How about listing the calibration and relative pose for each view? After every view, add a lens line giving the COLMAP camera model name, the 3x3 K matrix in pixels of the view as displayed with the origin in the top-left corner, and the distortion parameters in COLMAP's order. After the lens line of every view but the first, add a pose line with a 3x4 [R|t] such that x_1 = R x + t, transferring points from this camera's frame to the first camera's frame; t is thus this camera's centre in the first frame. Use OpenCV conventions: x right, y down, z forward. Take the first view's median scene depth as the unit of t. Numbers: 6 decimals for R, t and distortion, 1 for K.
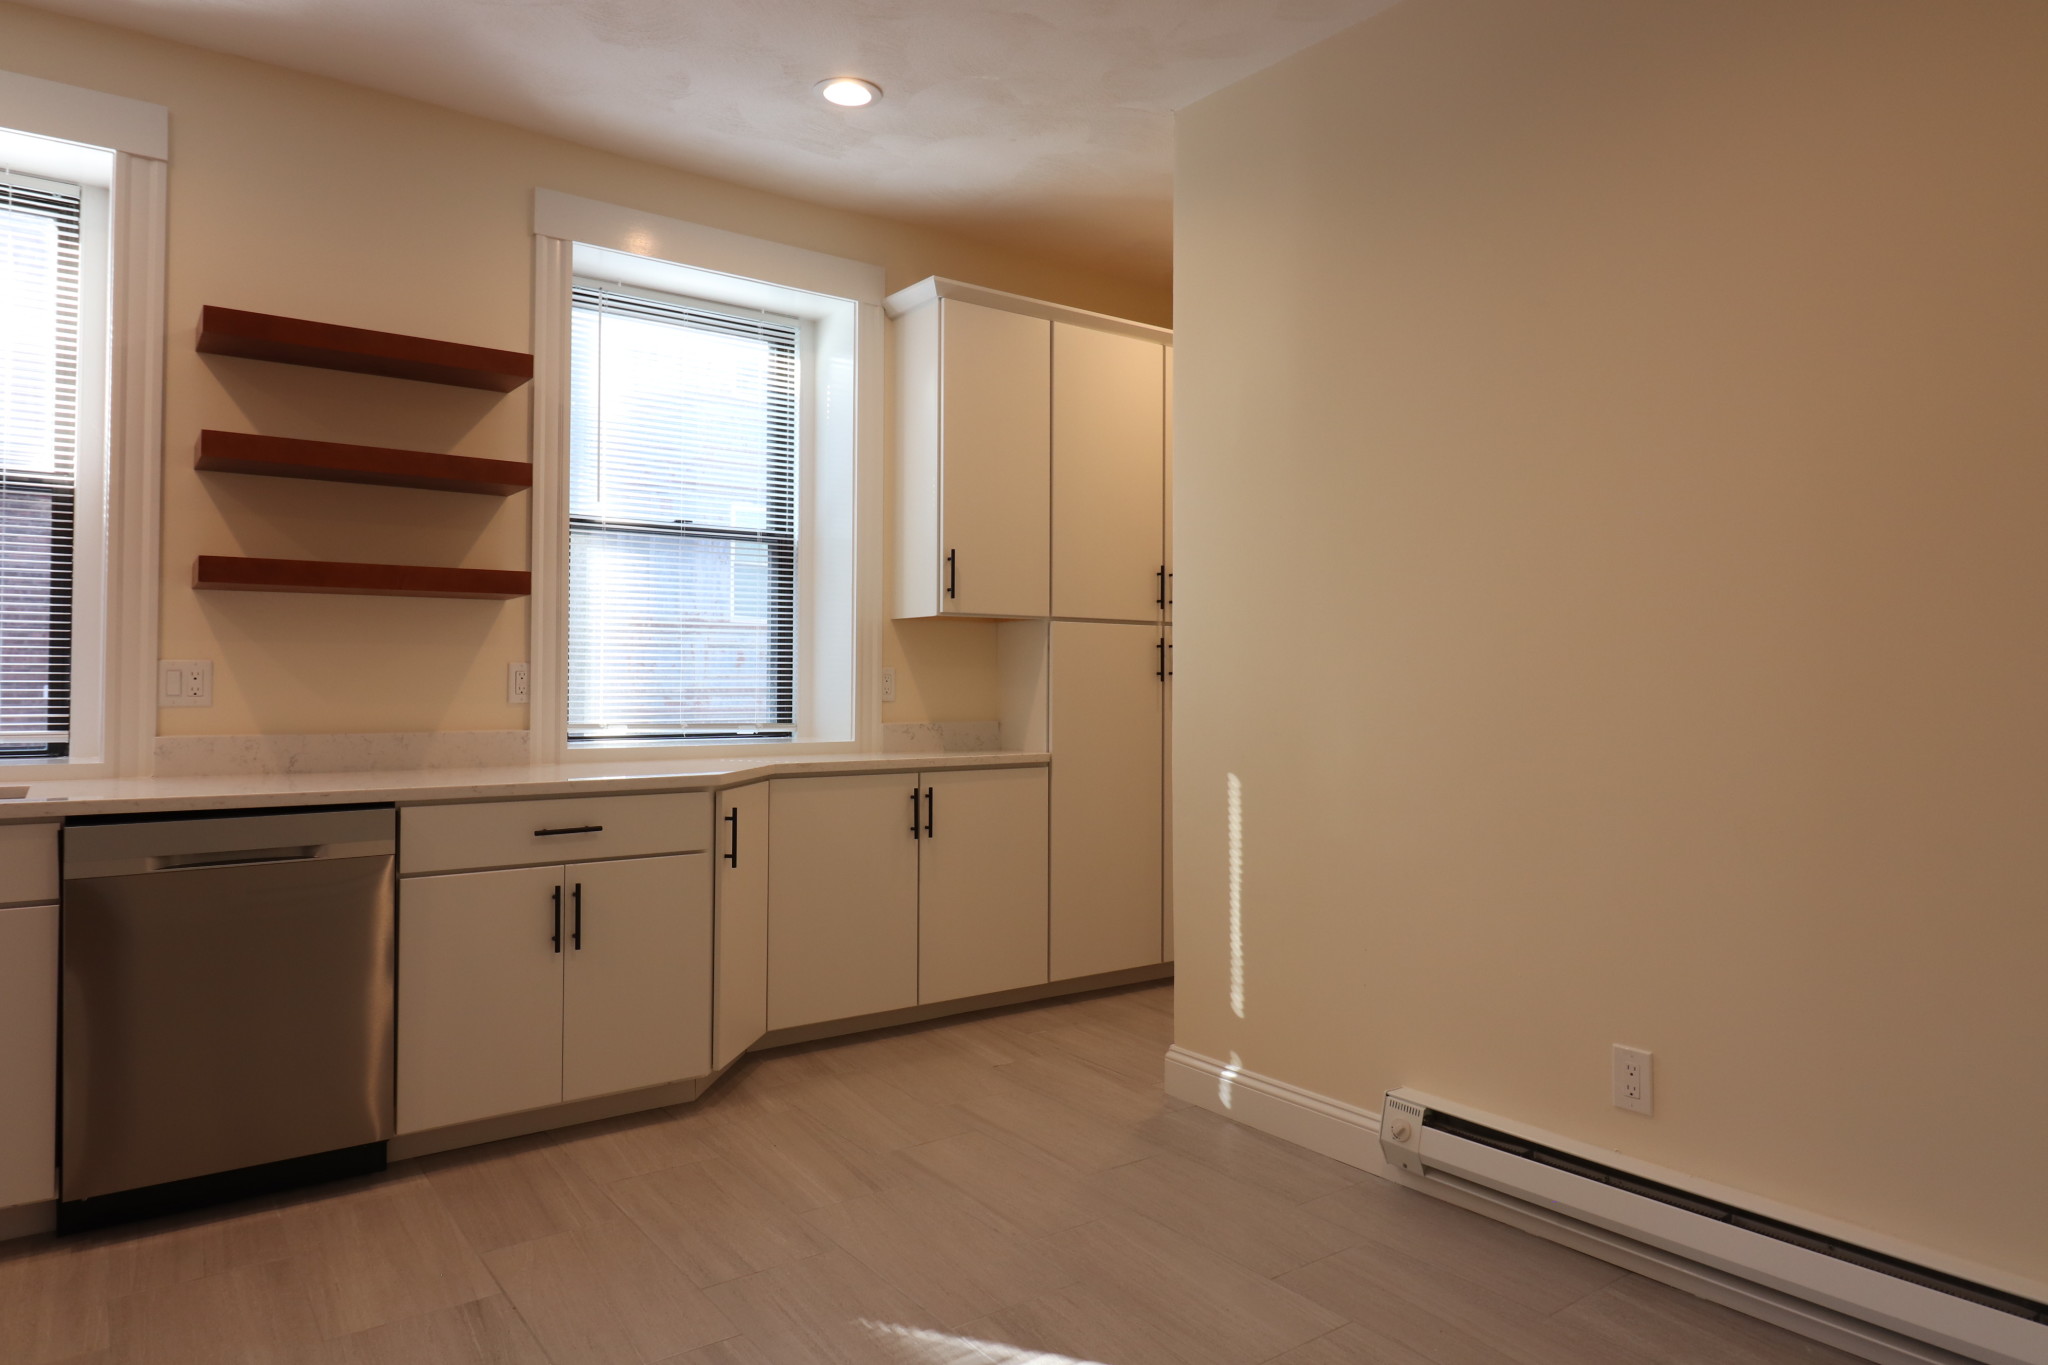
lens RADIAL K [[1279.0, 0, 1030.6], [0, 1279.0, 669.1], [0, 0, 1]] dist [0.010281, -0.010269]
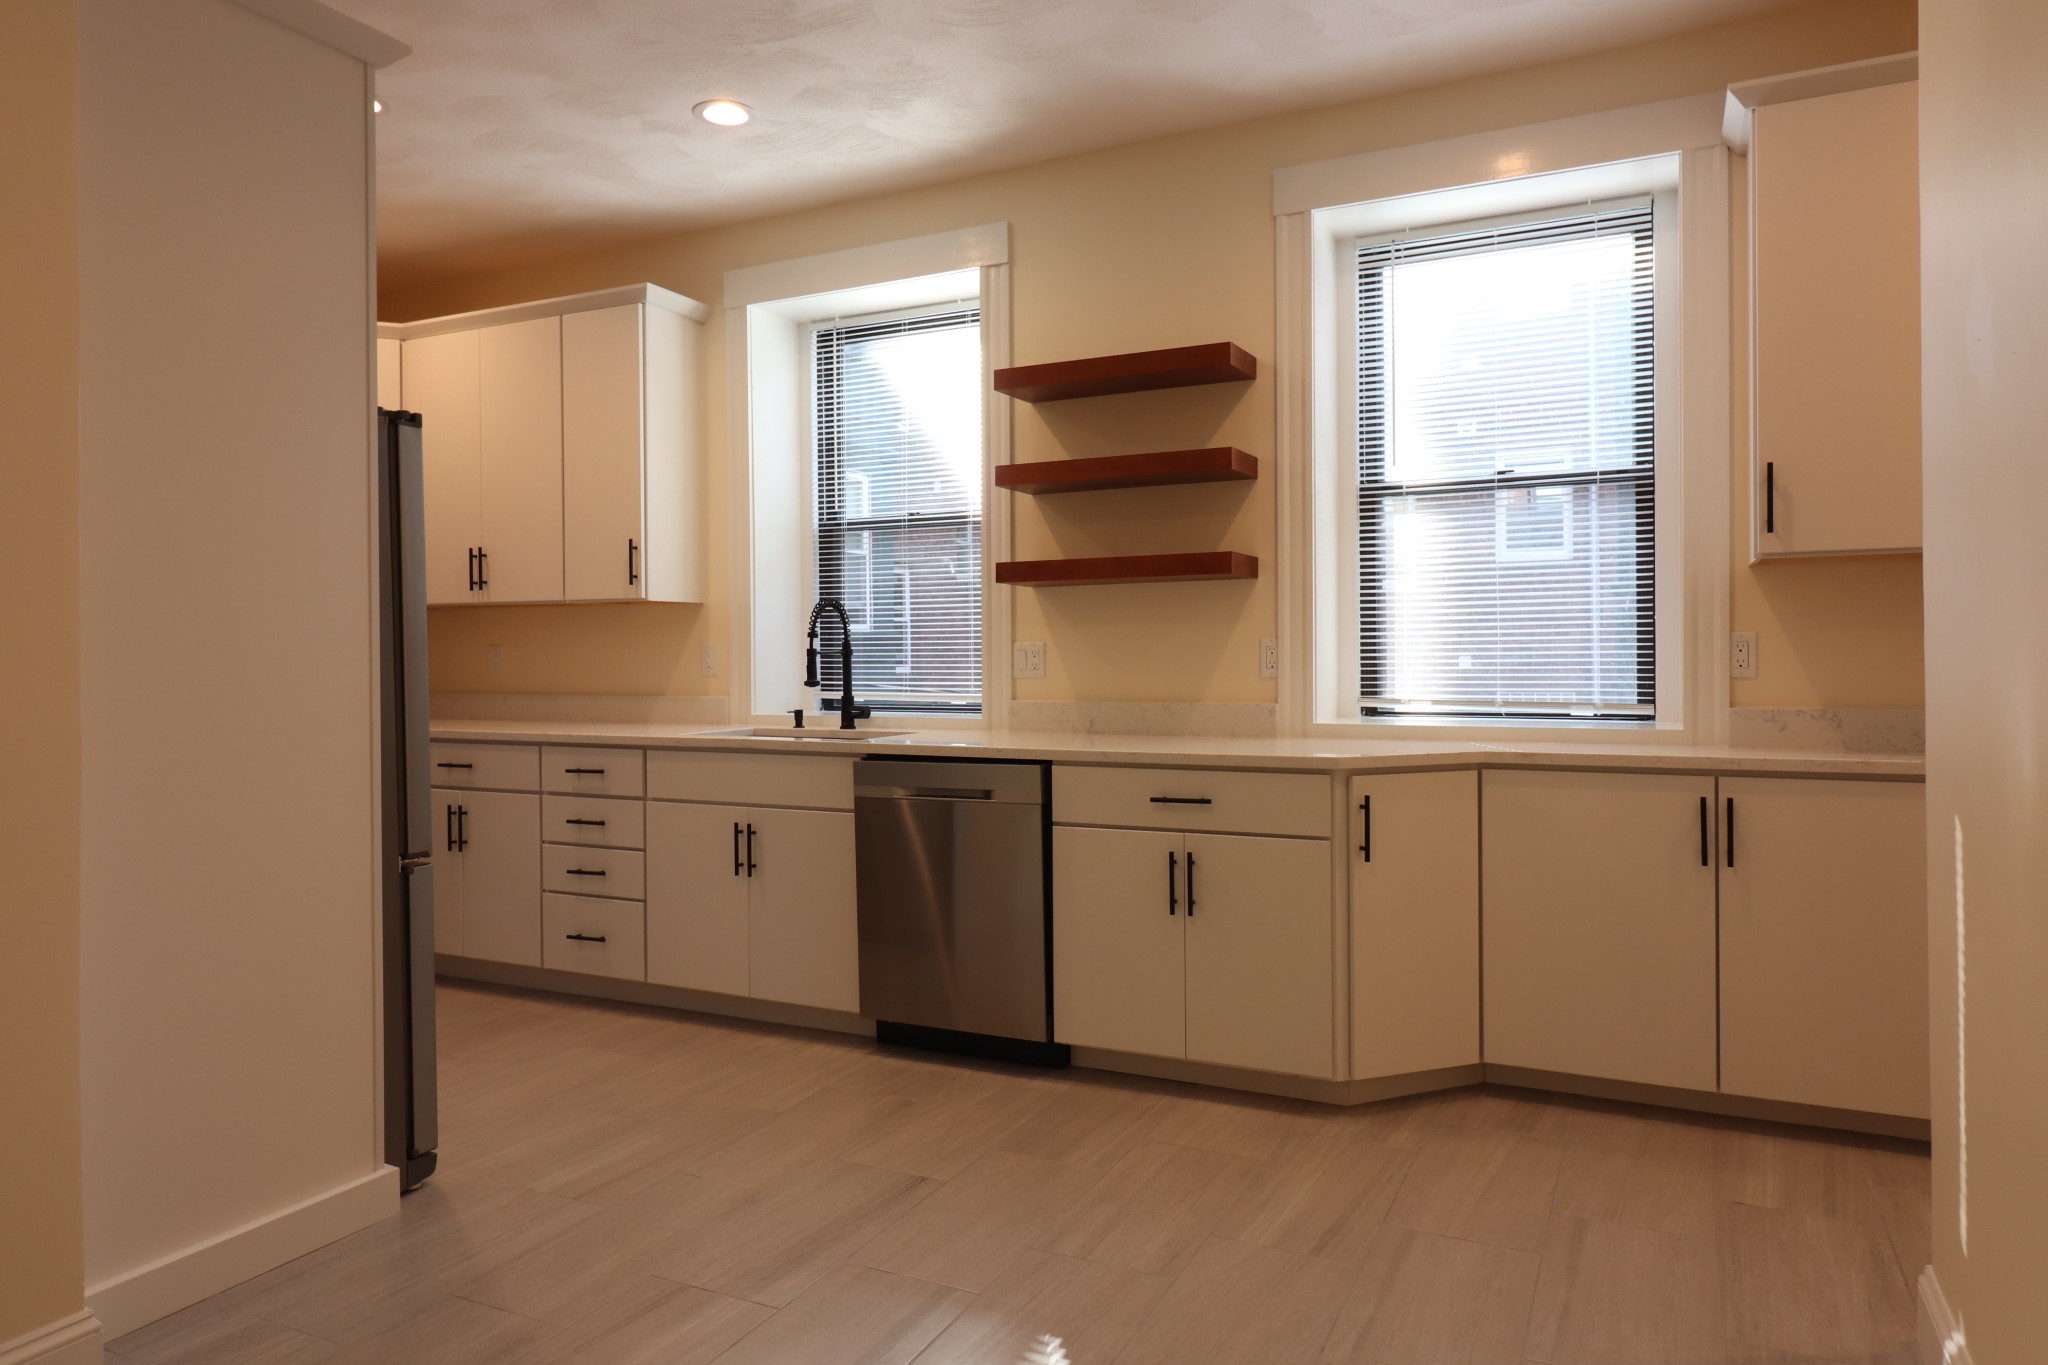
lens RADIAL K [[1279.0, 0, 1025.4], [0, 1279.0, 669.9], [0, 0, 1]] dist [0.010281, -0.010269]
pose [[0.450935, 0.001999, -0.892555, 0.477114], [0.019523, 0.999736, 0.012102, 0.004909], [0.892343, -0.022883, 0.450777, 0.392782]]
